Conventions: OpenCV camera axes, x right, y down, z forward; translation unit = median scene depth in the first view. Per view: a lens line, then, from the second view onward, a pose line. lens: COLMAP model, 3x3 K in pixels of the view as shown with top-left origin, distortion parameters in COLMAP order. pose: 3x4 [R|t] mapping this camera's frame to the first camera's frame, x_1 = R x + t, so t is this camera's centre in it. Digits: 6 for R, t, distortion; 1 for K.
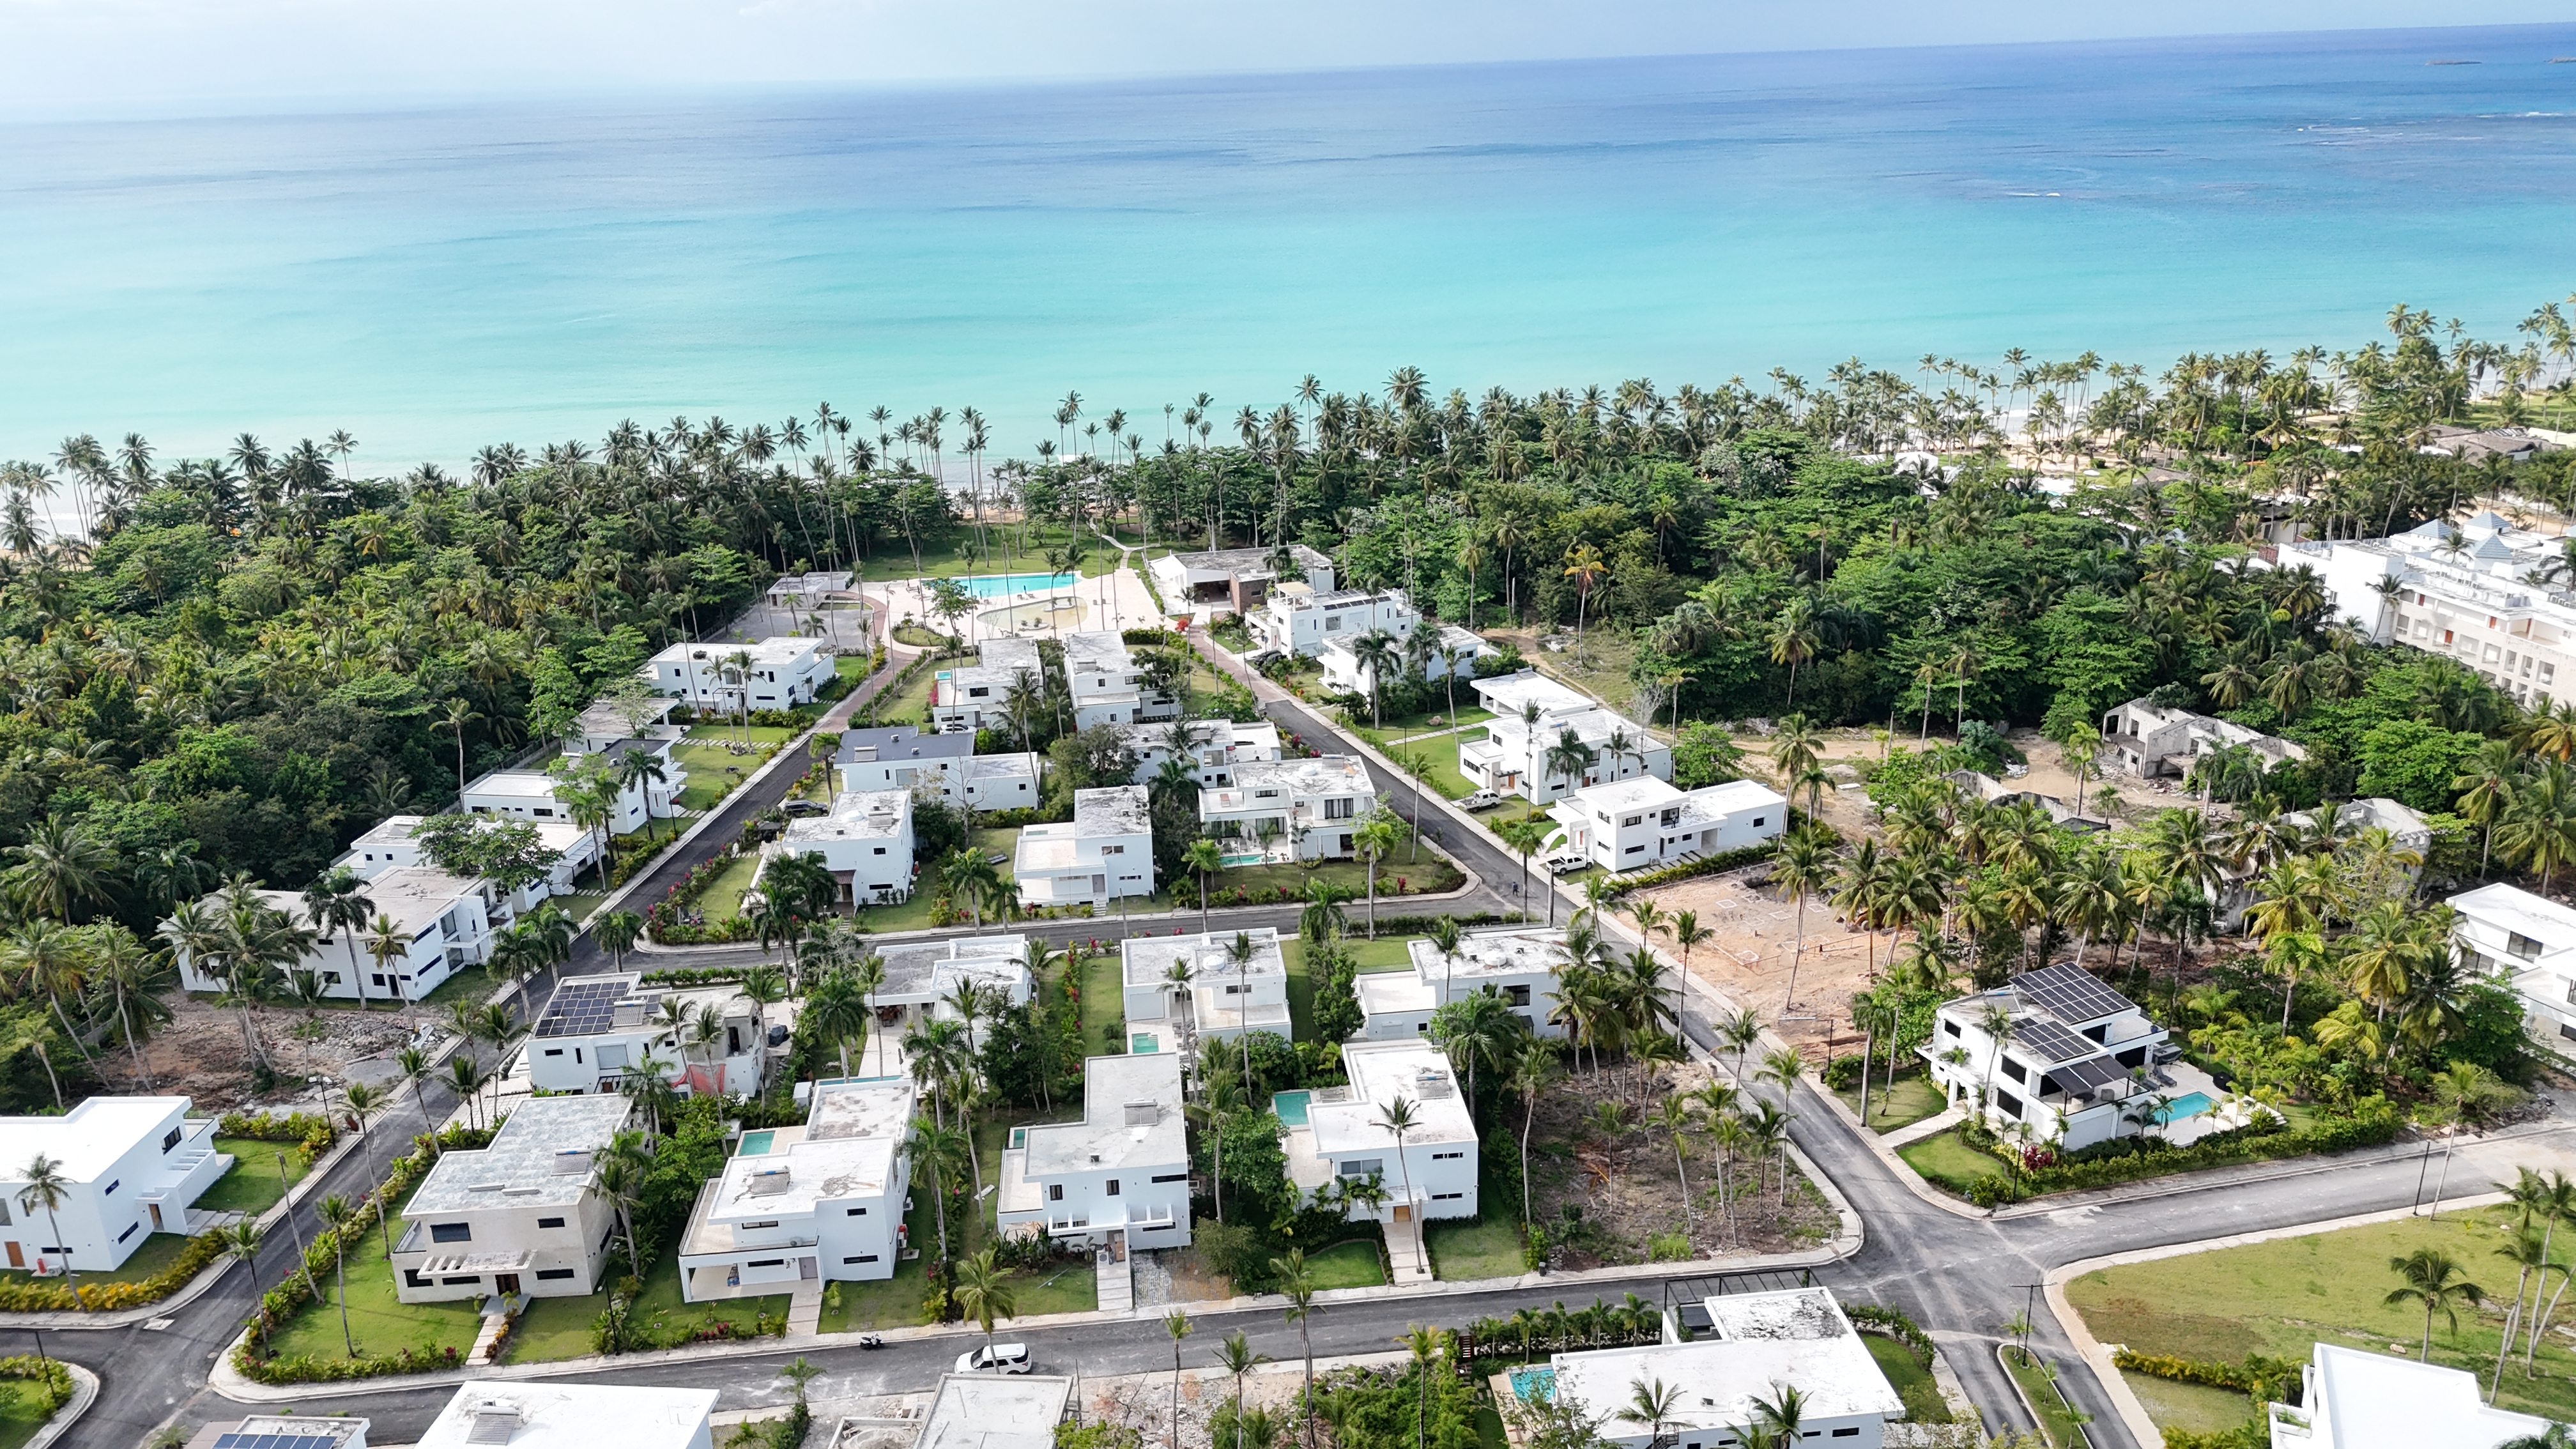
lens RADIAL K [[1897.4, 0, 1288.6], [0, 1897.4, 721.6], [0, 0, 1]] dist [0.079868, -0.075302]
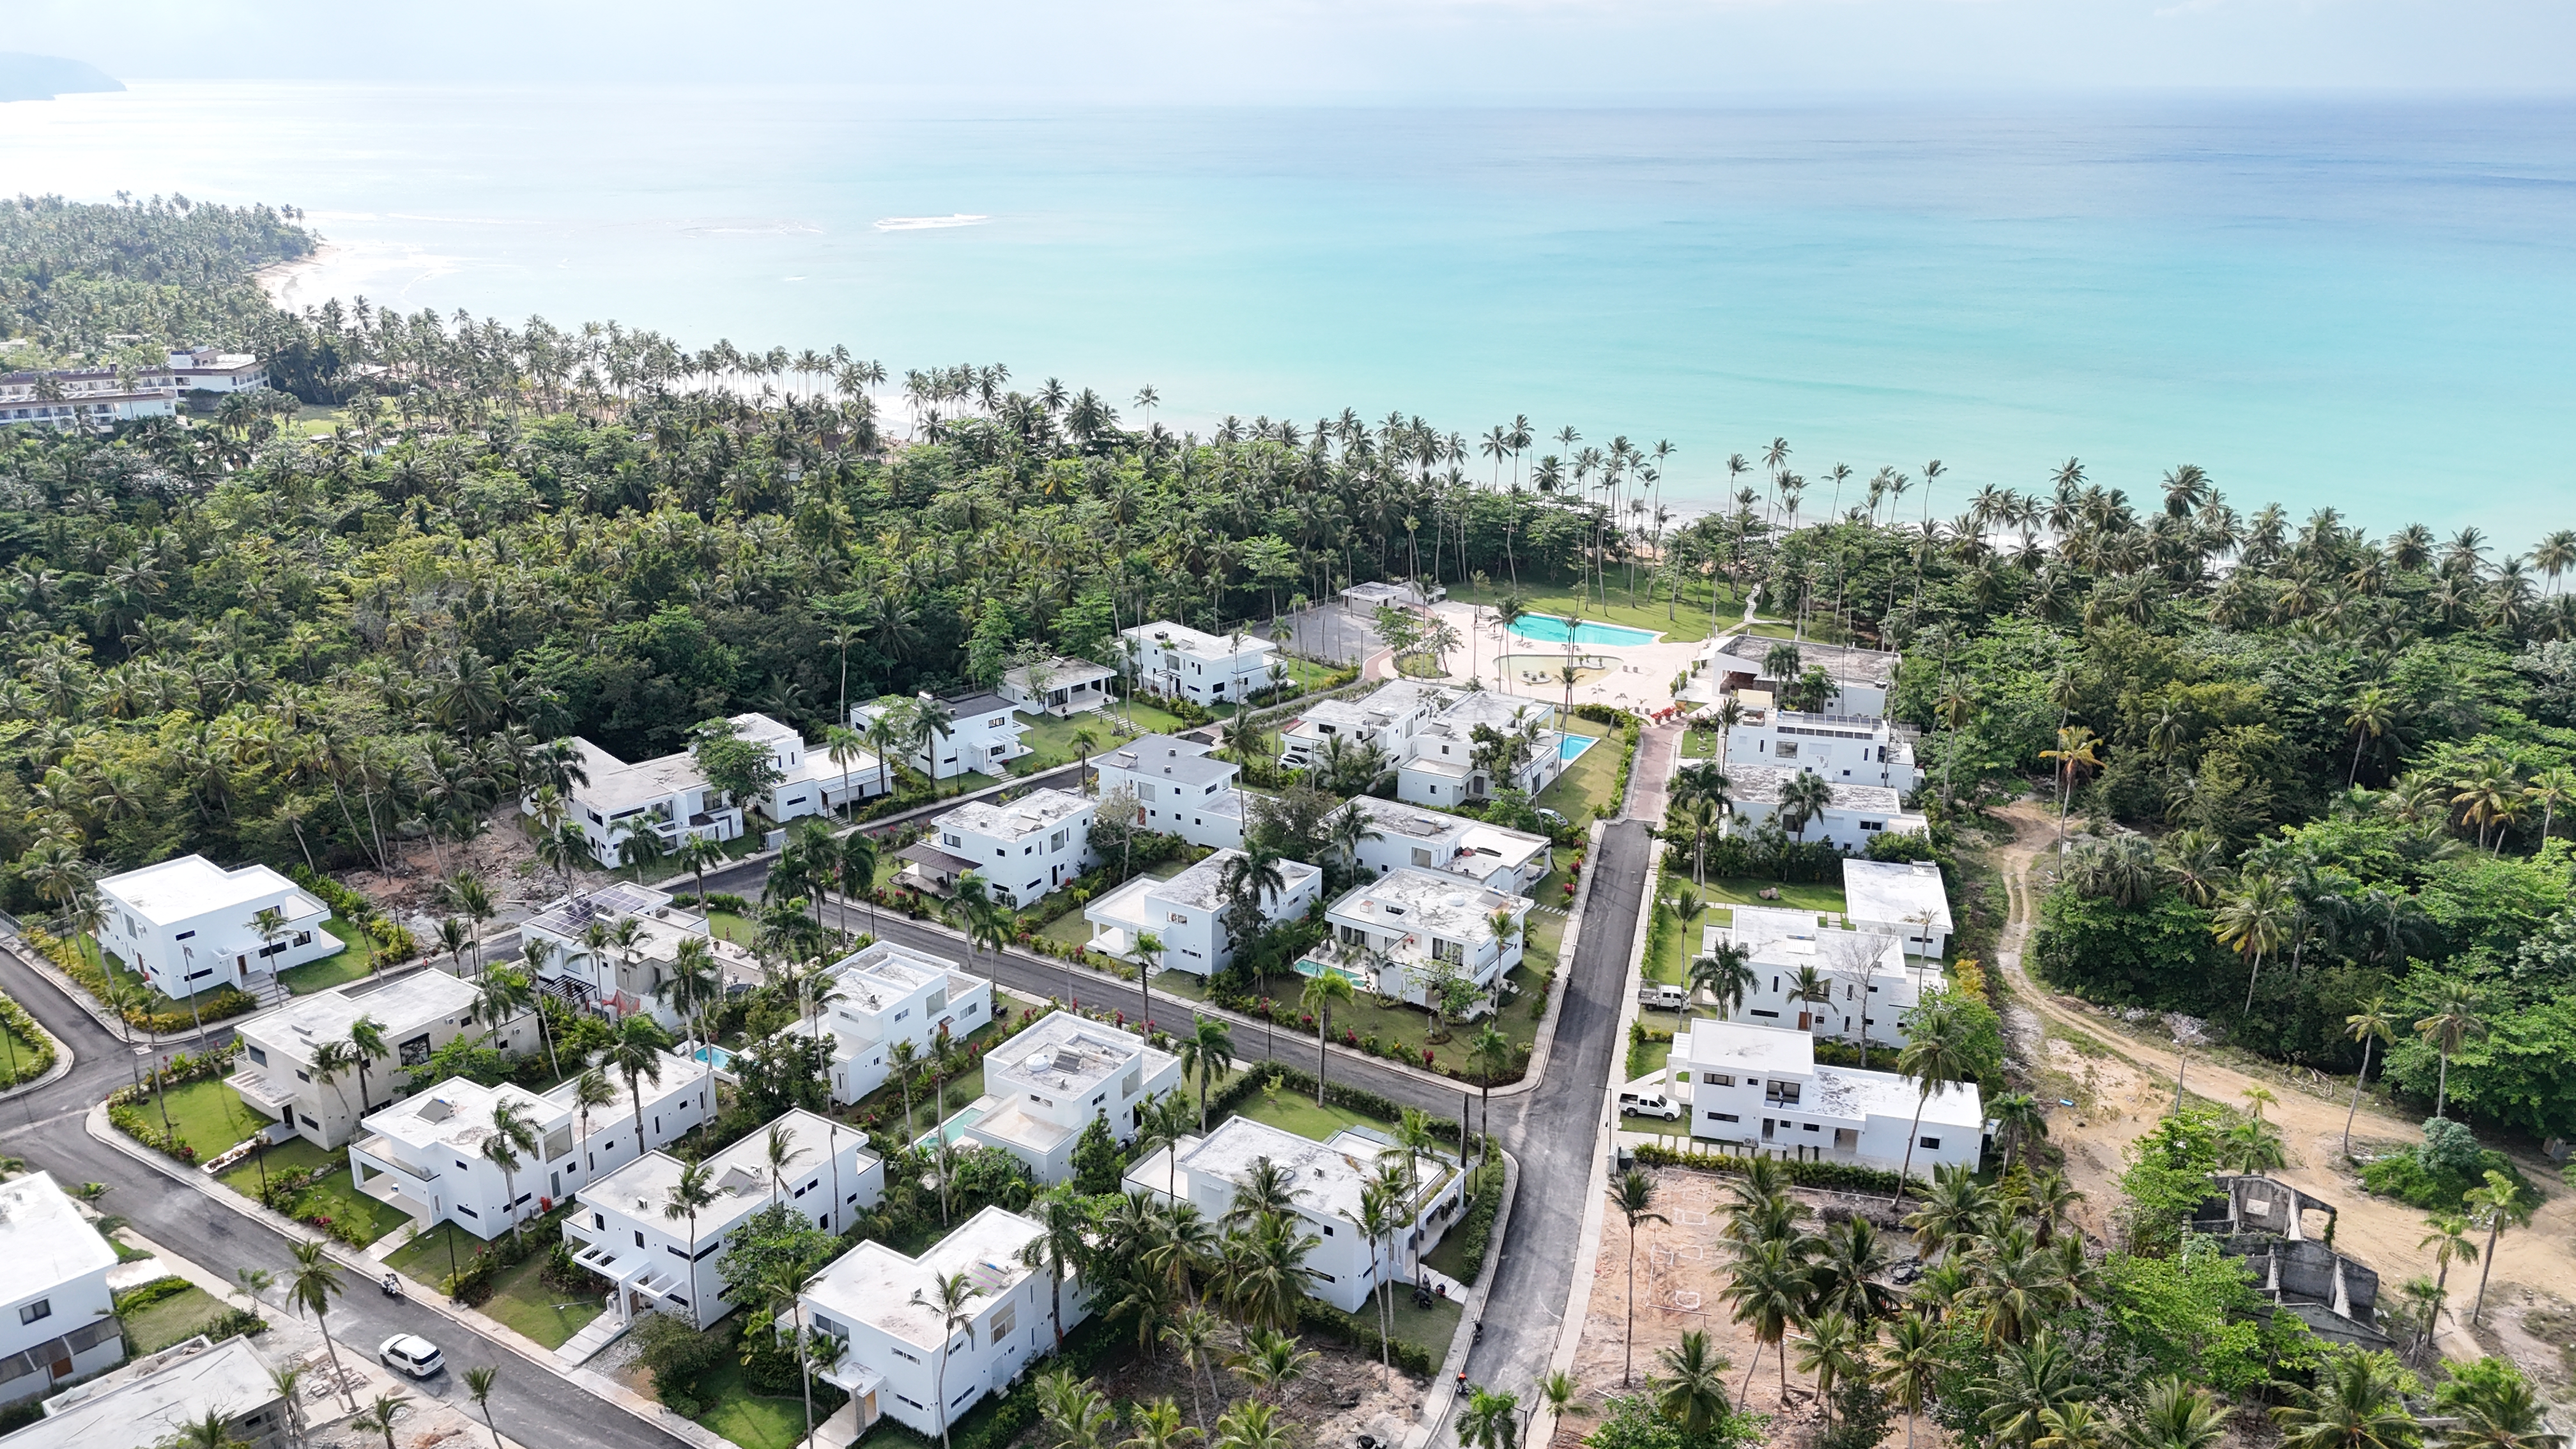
lens RADIAL K [[1897.4, 0, 1288.6], [0, 1897.4, 721.6], [0, 0, 1]] dist [0.079868, -0.075302]
pose [[0.785297, 0.226133, -0.576344, 0.444380], [-0.226635, 0.971293, 0.072293, -0.100964], [0.576147, 0.073848, 0.814003, 0.263272]]
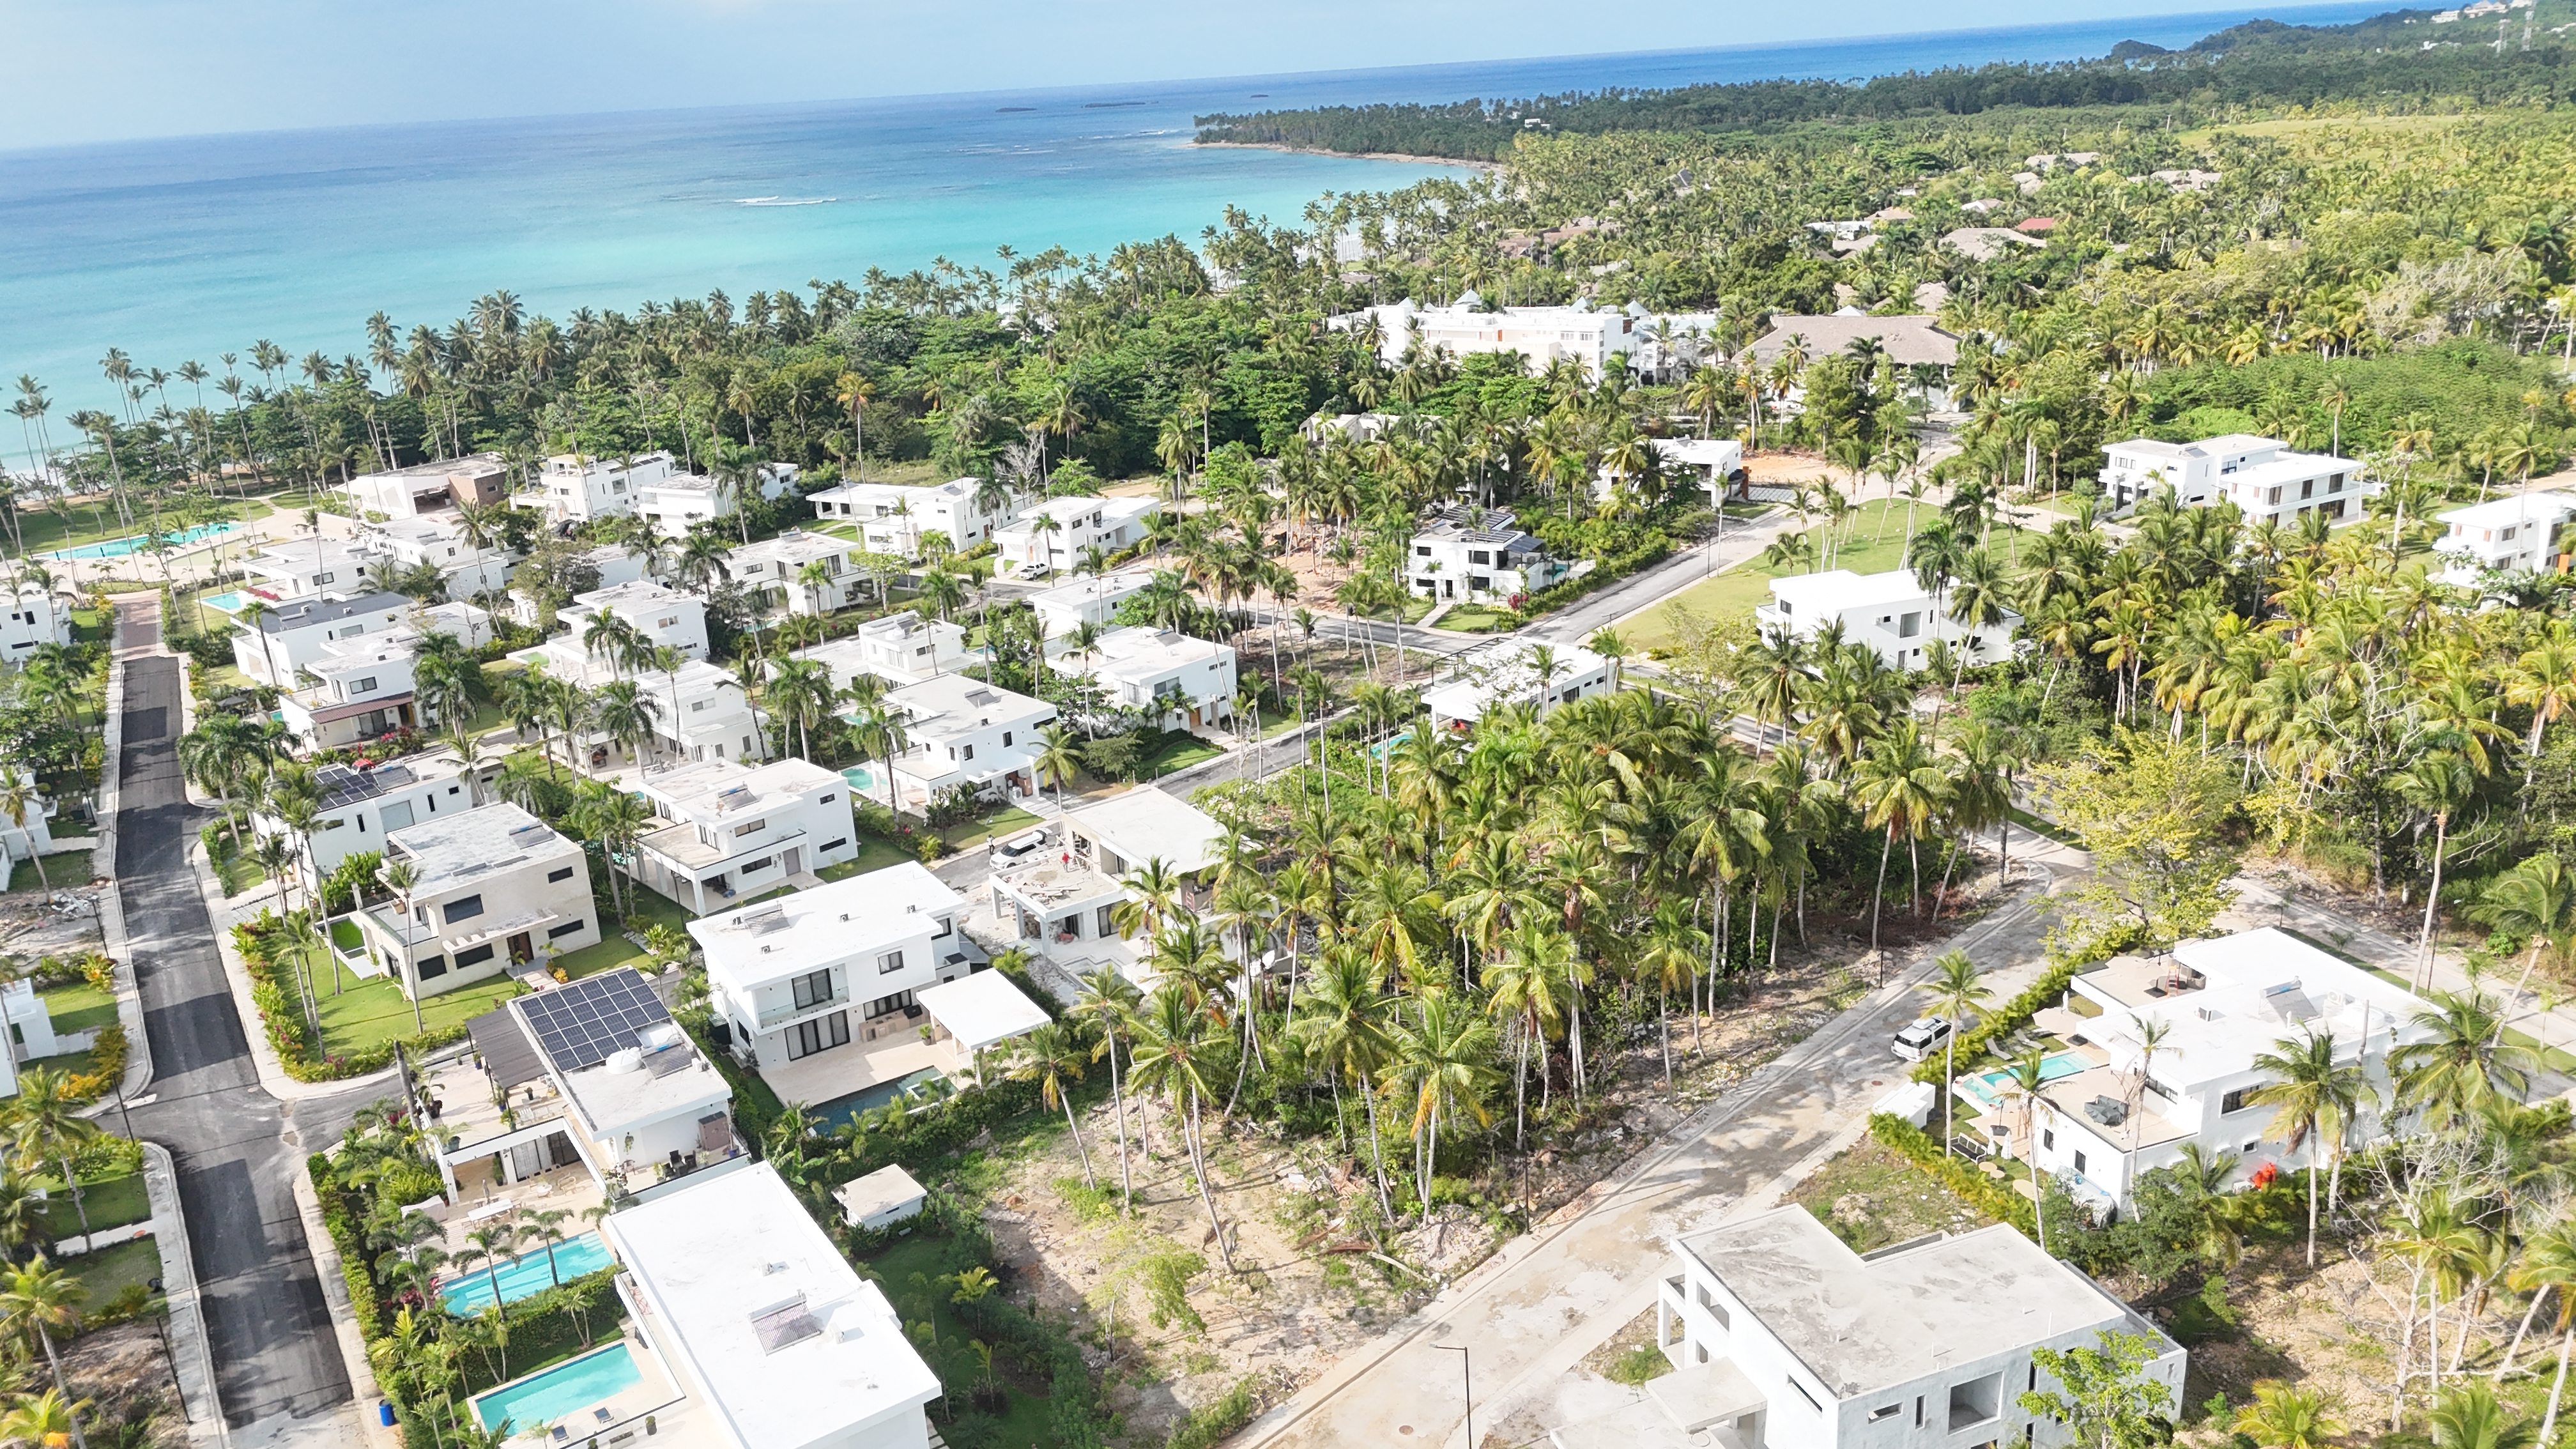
lens RADIAL K [[1897.4, 0, 1288.6], [0, 1897.4, 721.6], [0, 0, 1]] dist [0.079868, -0.075302]
pose [[0.784753, -0.218829, 0.579894, -0.434065], [0.238402, 0.970192, 0.043490, 0.151646], [-0.572126, 0.104119, 0.813530, -0.047109]]
